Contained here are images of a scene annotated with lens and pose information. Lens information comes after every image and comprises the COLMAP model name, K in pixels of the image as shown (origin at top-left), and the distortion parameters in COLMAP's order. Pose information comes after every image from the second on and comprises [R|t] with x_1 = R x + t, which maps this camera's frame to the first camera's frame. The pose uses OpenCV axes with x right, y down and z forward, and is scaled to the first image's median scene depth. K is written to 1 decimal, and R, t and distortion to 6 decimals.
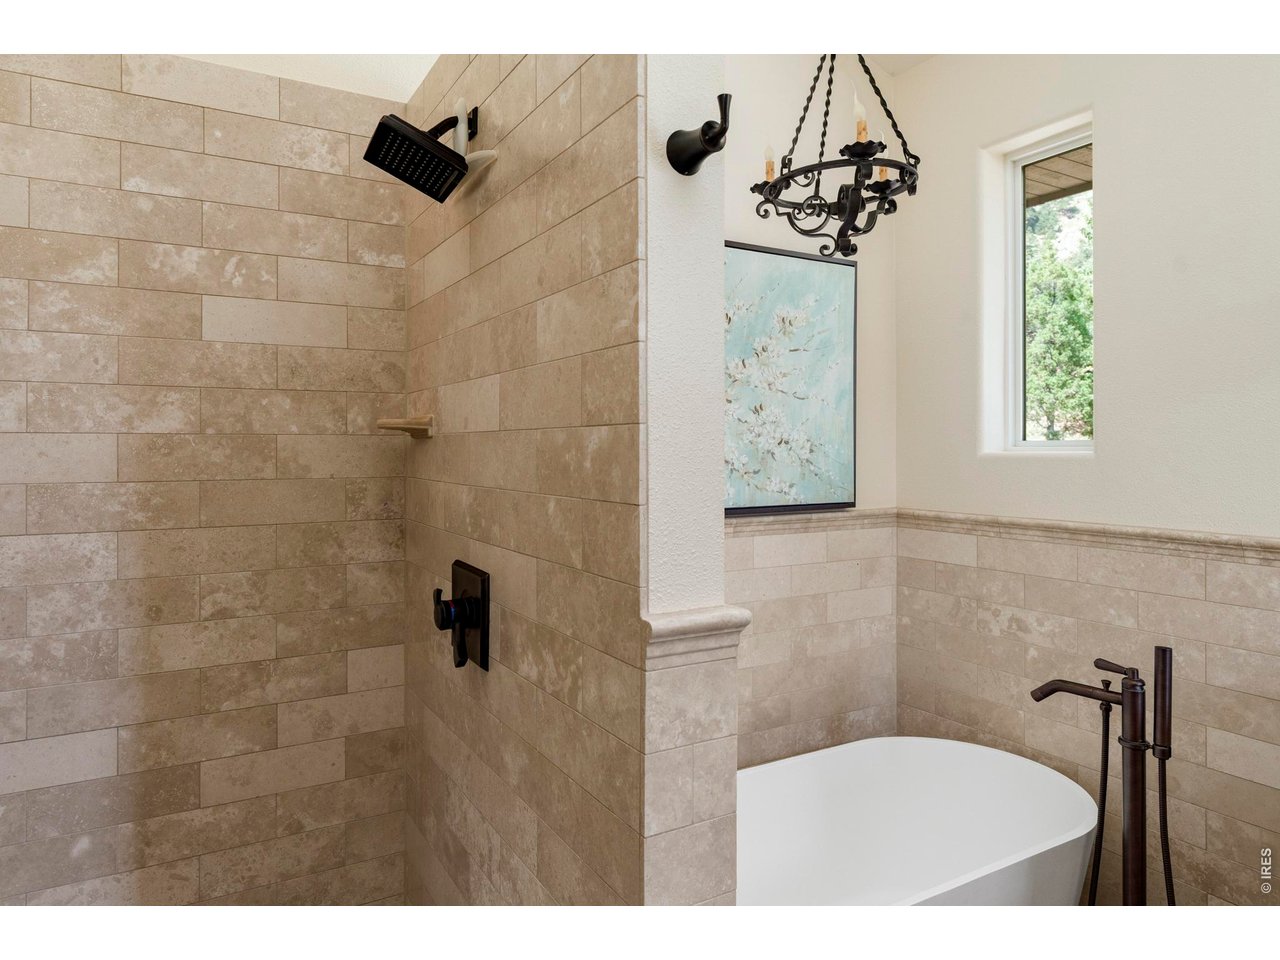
lens RADIAL K [[778.0, 0, 639.5], [0, 778.0, 451.5], [0, 0, 1]] dist [0.027706, 0.000812]
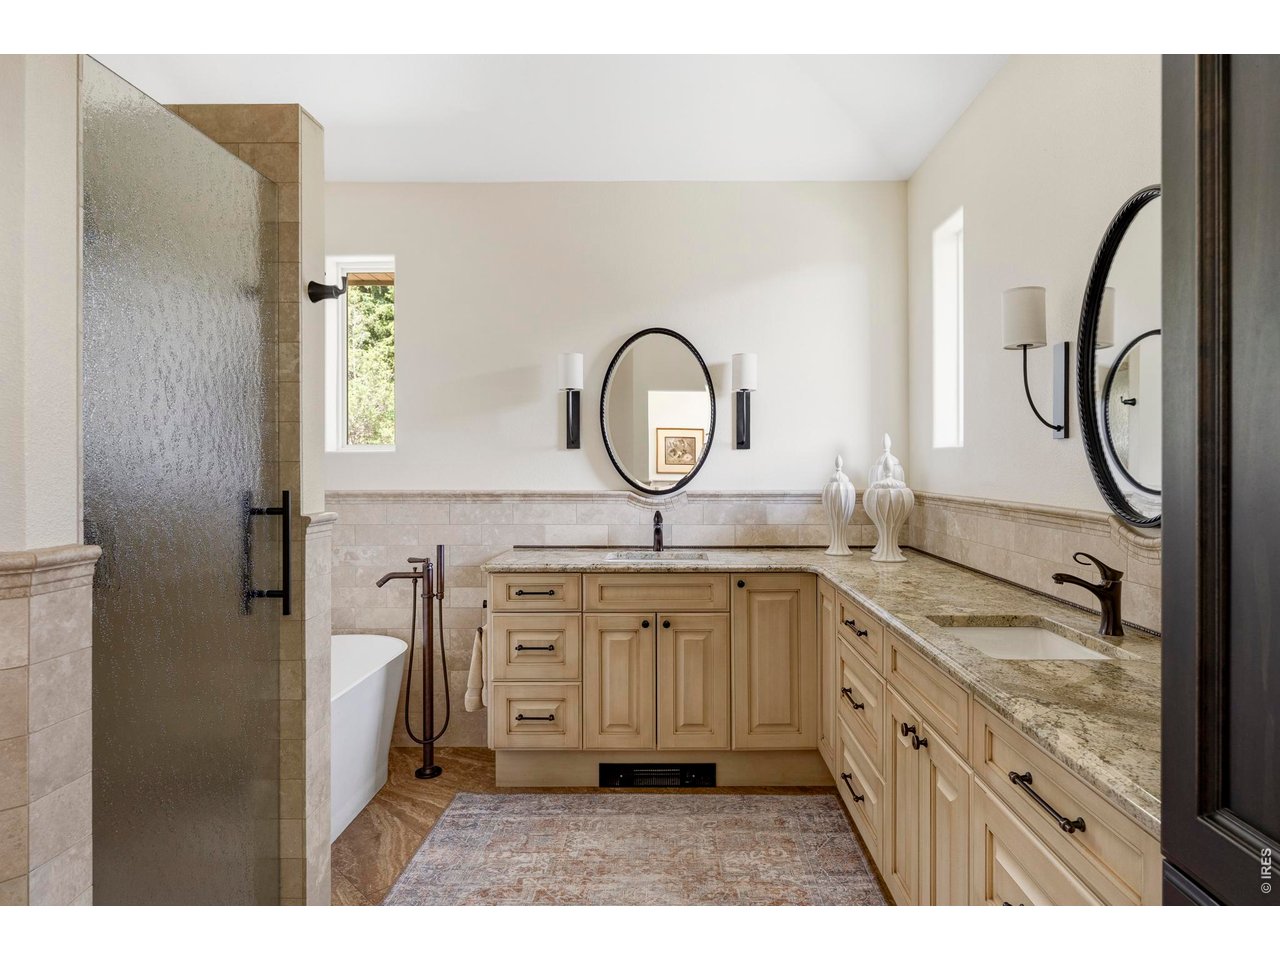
lens RADIAL K [[770.6, 0, 643.7], [0, 770.6, 473.1], [0, 0, 1]] dist [-0.000897, 0.002060]
pose [[0.542279, -0.008155, 0.840159, -0.641705], [0.002971, 0.999965, 0.007789, 0.045812], [-0.840193, -0.001728, 0.542284, -0.457579]]
